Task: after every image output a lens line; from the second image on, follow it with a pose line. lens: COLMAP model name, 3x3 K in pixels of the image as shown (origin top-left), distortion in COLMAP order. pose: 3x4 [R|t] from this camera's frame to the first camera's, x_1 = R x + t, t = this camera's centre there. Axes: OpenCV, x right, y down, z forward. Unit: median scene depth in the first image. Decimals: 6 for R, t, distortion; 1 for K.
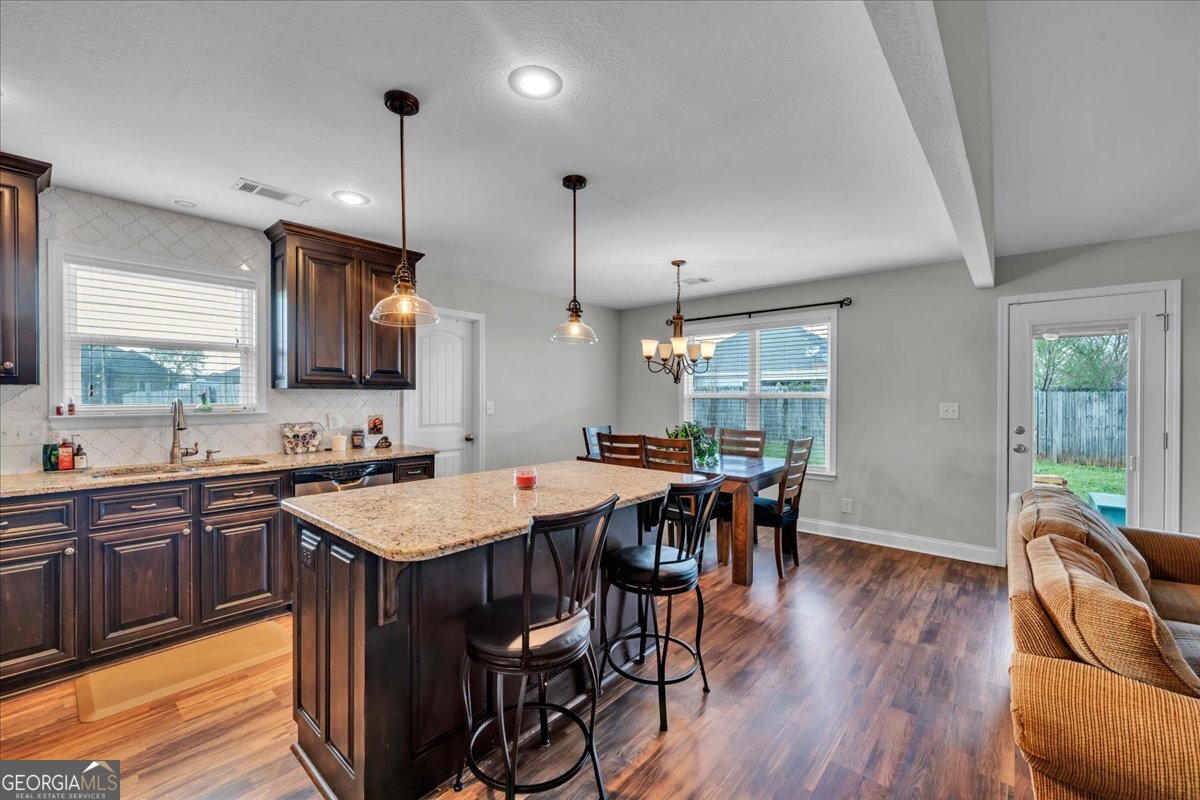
lens RADIAL K [[490.0, 0, 591.0], [0, 490.0, 400.4], [0, 0, 1]] dist [-0.002129, 0.000072]
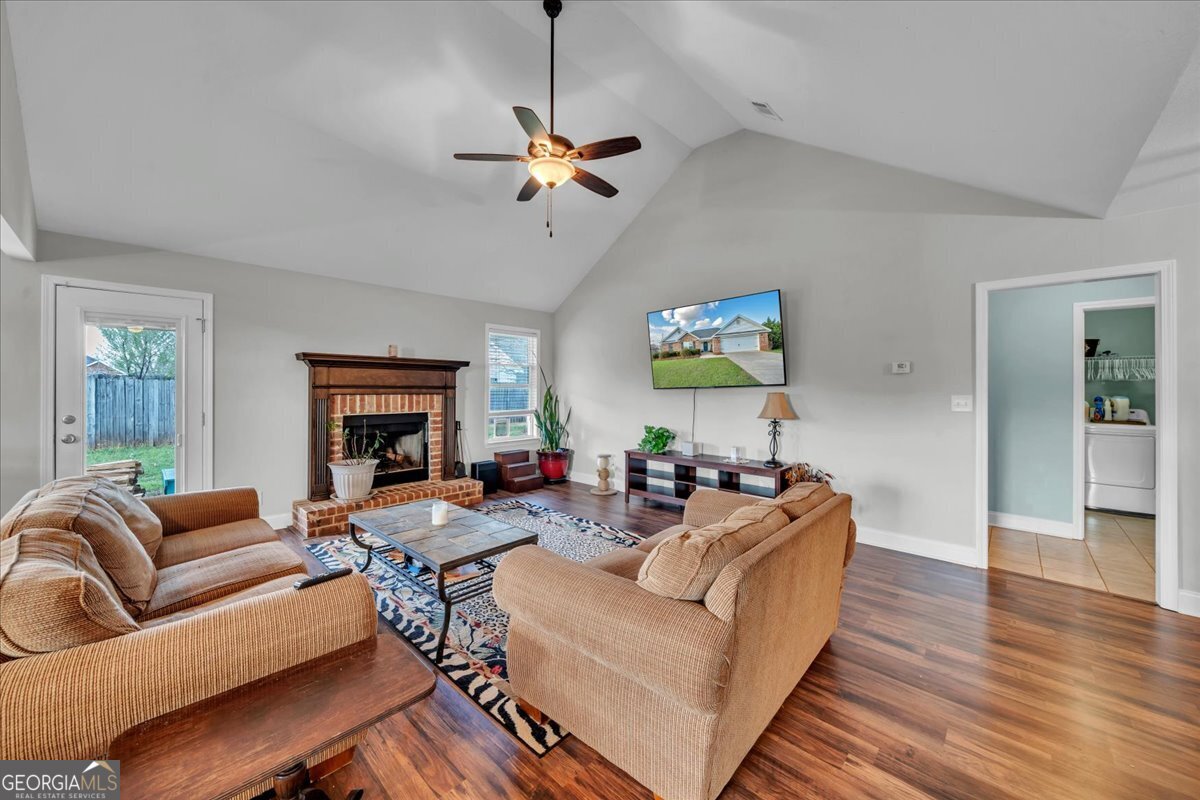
lens RADIAL K [[446.1, 0, 600.3], [0, 446.1, 385.5], [0, 0, 1]] dist [-0.002834, -0.000207]
pose [[0.032498, -0.000278, 0.999472, 0.058882], [0.005691, 0.999984, 0.000093, 0.000712], [-0.999456, 0.005685, 0.032499, -0.066289]]
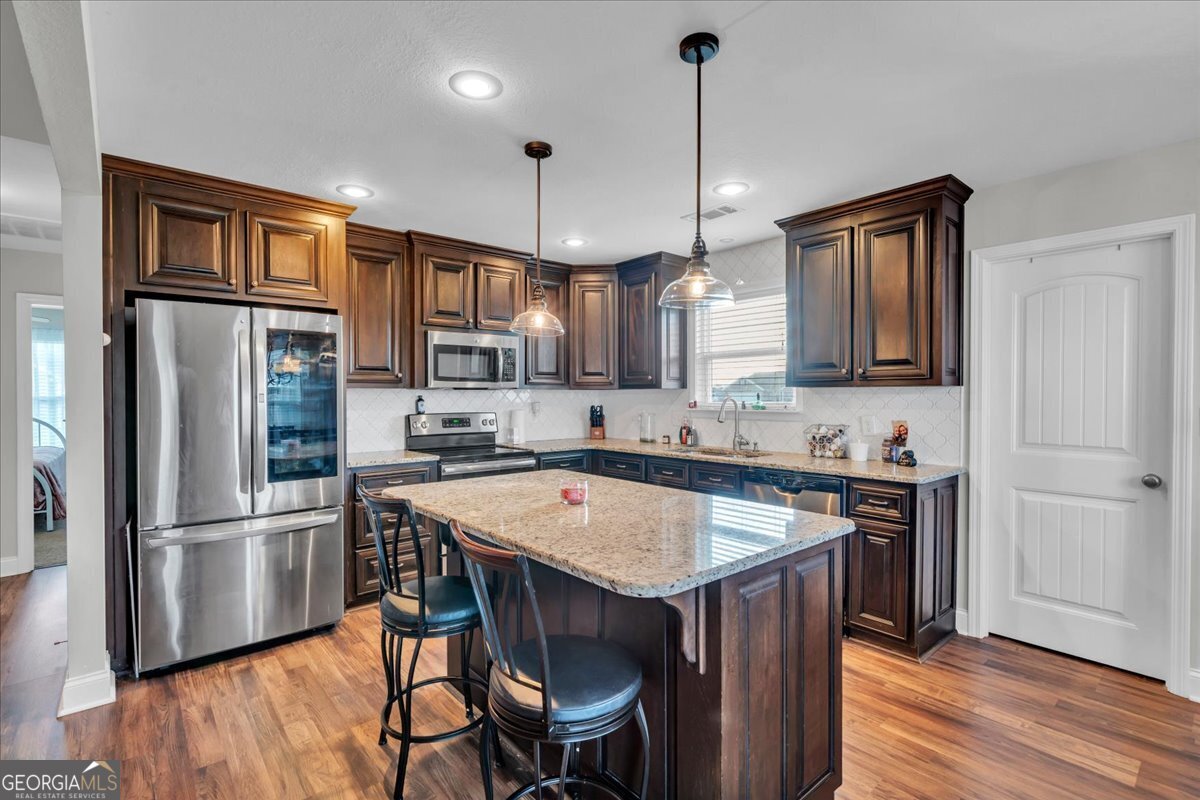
lens RADIAL K [[548.8, 0, 597.7], [0, 548.8, 402.1], [0, 0, 1]] dist [0.001909, 0.000233]
pose [[-0.155510, 0.010021, -0.987783, 0.528789], [-0.006331, 0.999918, 0.011141, -0.005250], [0.987814, 0.007986, -0.155434, 0.781211]]
